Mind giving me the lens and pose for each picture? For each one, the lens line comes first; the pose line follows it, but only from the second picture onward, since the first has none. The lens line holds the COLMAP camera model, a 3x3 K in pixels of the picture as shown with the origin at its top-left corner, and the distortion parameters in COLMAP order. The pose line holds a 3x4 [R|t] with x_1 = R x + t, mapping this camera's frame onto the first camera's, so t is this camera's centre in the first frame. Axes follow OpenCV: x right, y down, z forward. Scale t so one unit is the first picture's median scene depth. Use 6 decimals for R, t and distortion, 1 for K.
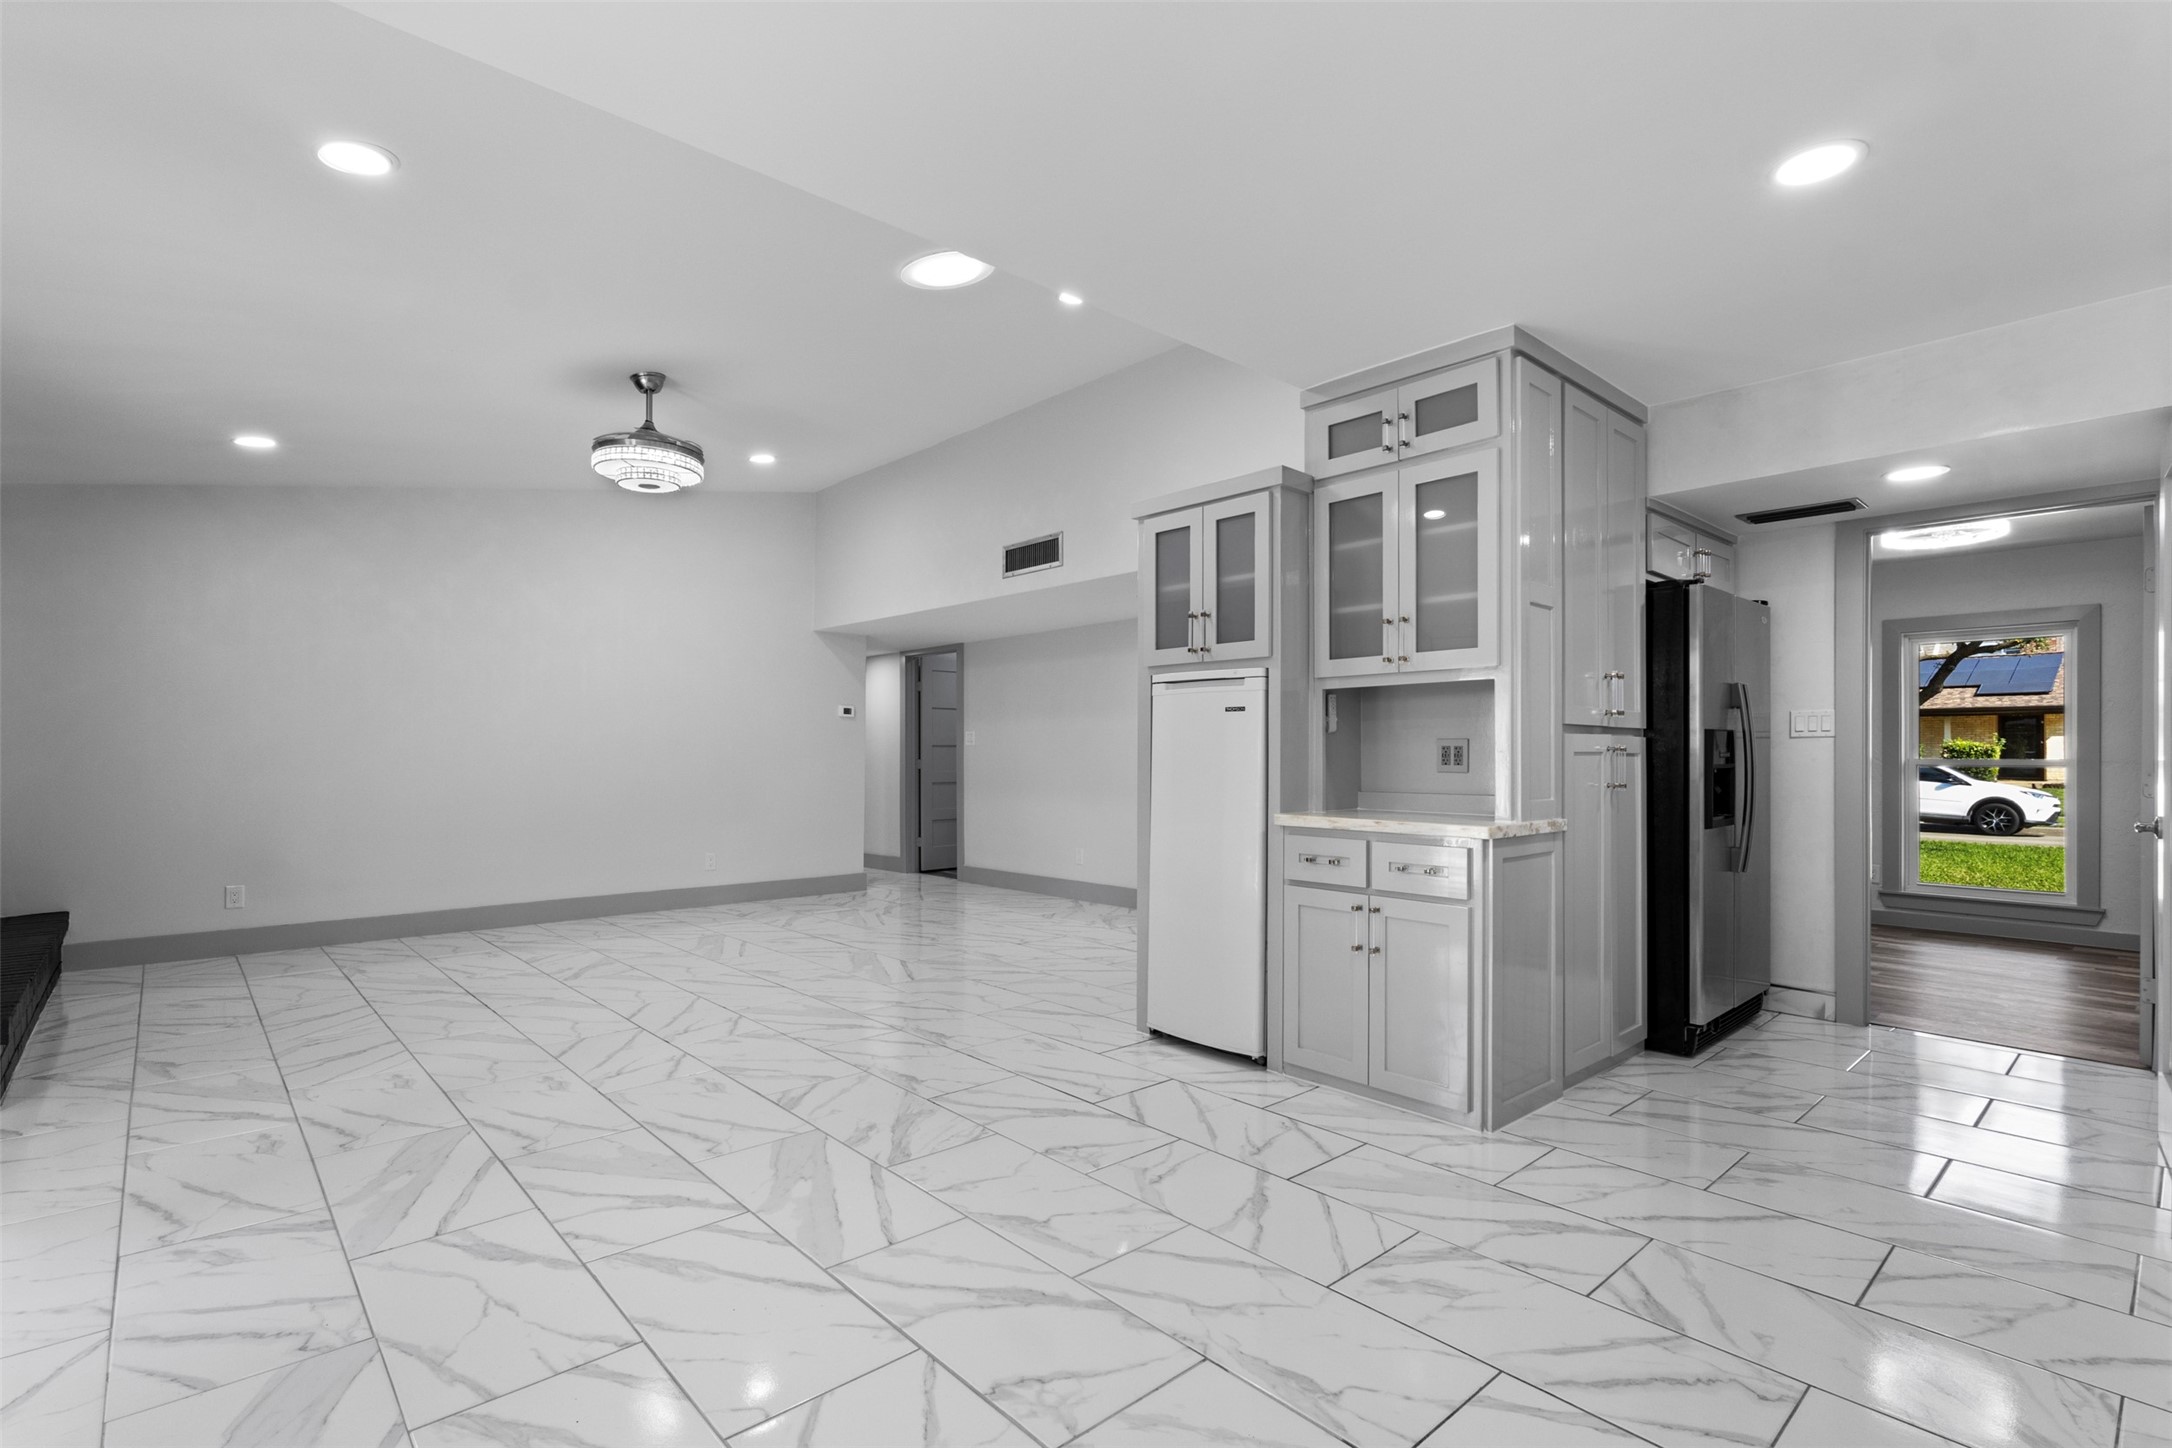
lens RADIAL K [[1006.6, 0, 1069.9], [0, 1006.6, 742.3], [0, 0, 1]] dist [0.002336, 0.002350]
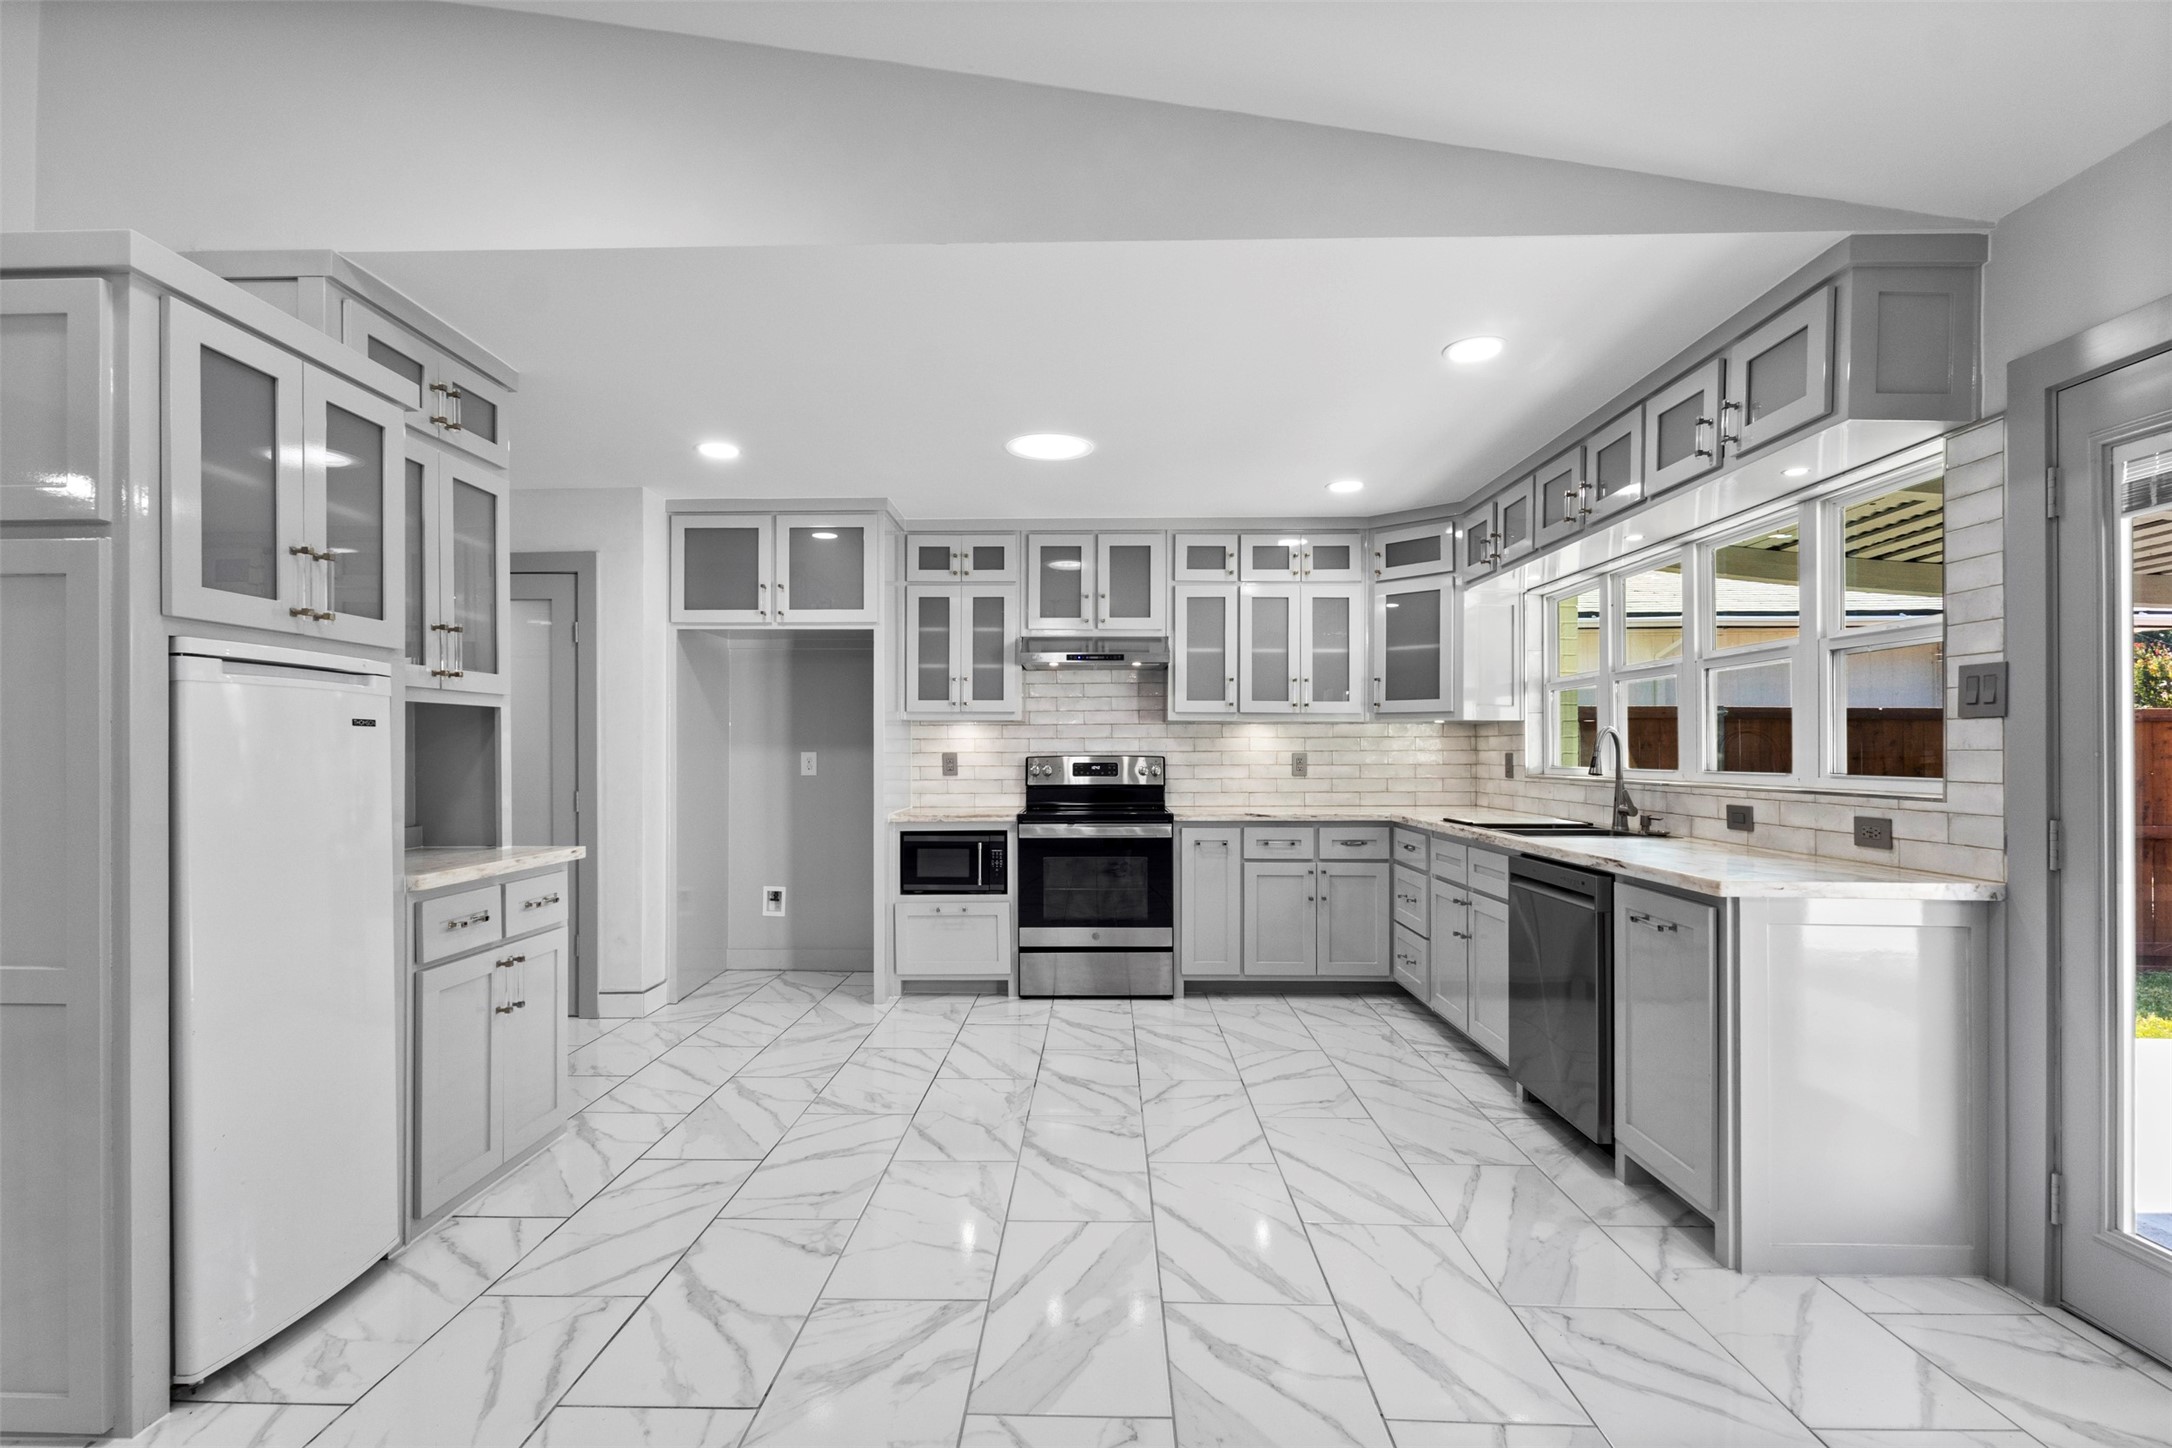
lens RADIAL K [[1006.6, 0, 1070.9], [0, 1006.6, 745.6], [0, 0, 1]] dist [0.002336, 0.002350]
pose [[-0.724994, 0.003011, 0.688749, -0.720798], [-0.006713, 0.999912, -0.011438, -0.017558], [-0.688723, -0.012916, -0.724910, 1.404338]]
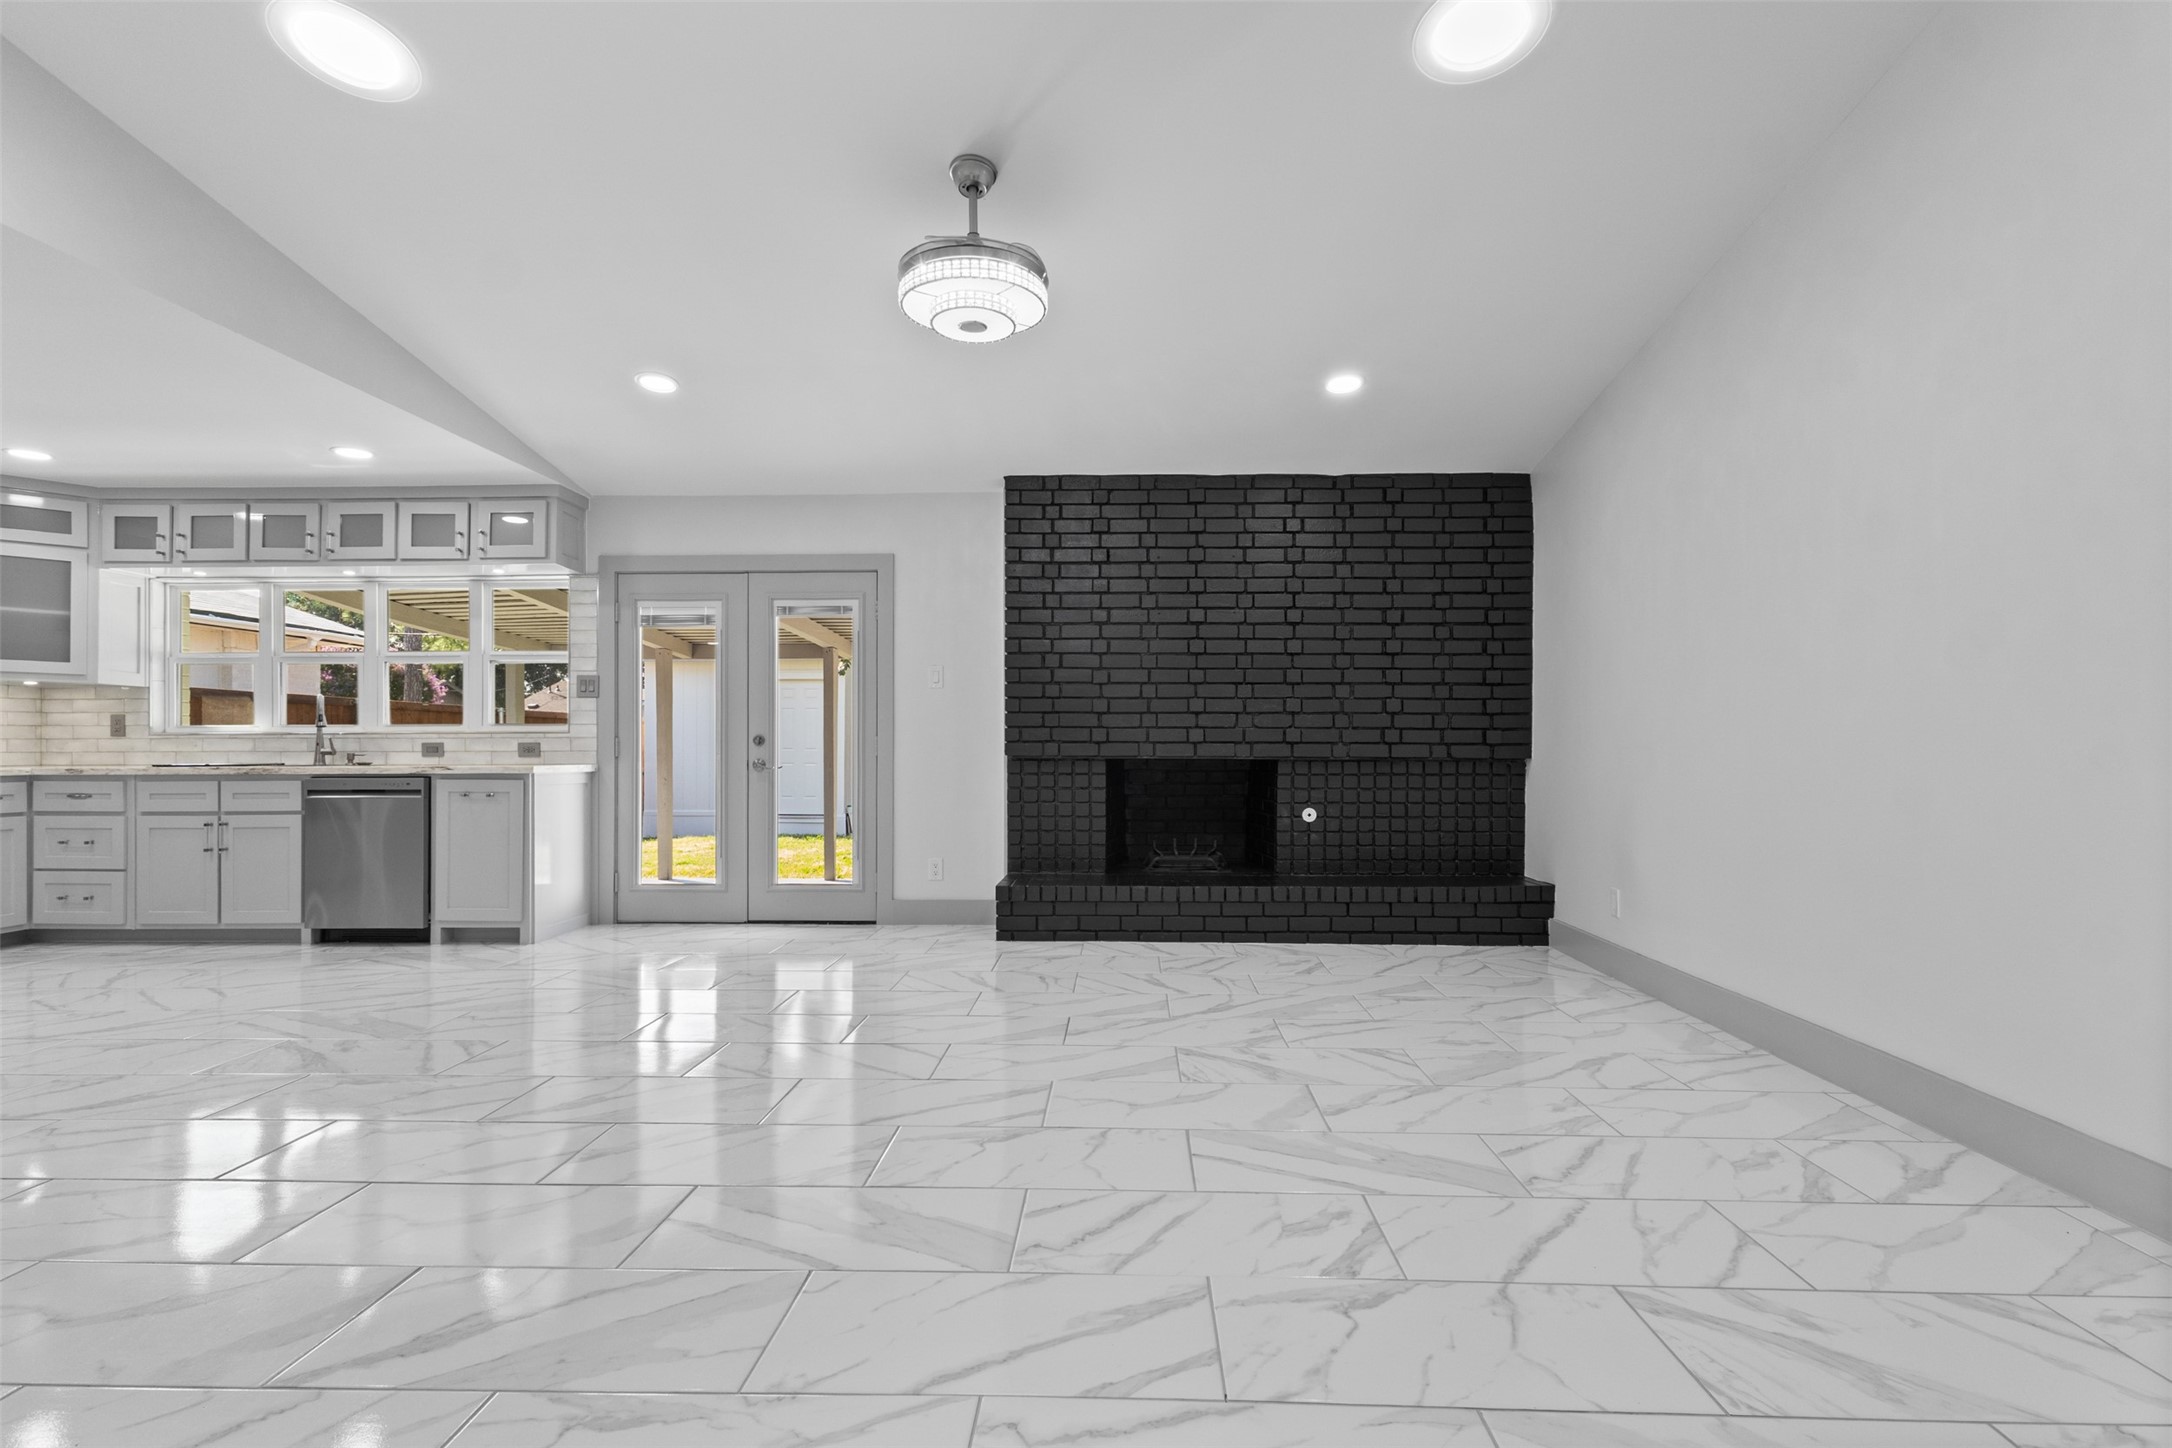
lens RADIAL K [[1006.6, 0, 1120.4], [0, 1006.6, 751.4], [0, 0, 1]] dist [0.002336, 0.002350]
pose [[-0.684354, 0.003445, -0.729142, 0.013749], [0.009197, 0.999950, -0.003908, 0.066165], [0.729092, -0.009381, -0.684351, 2.391248]]
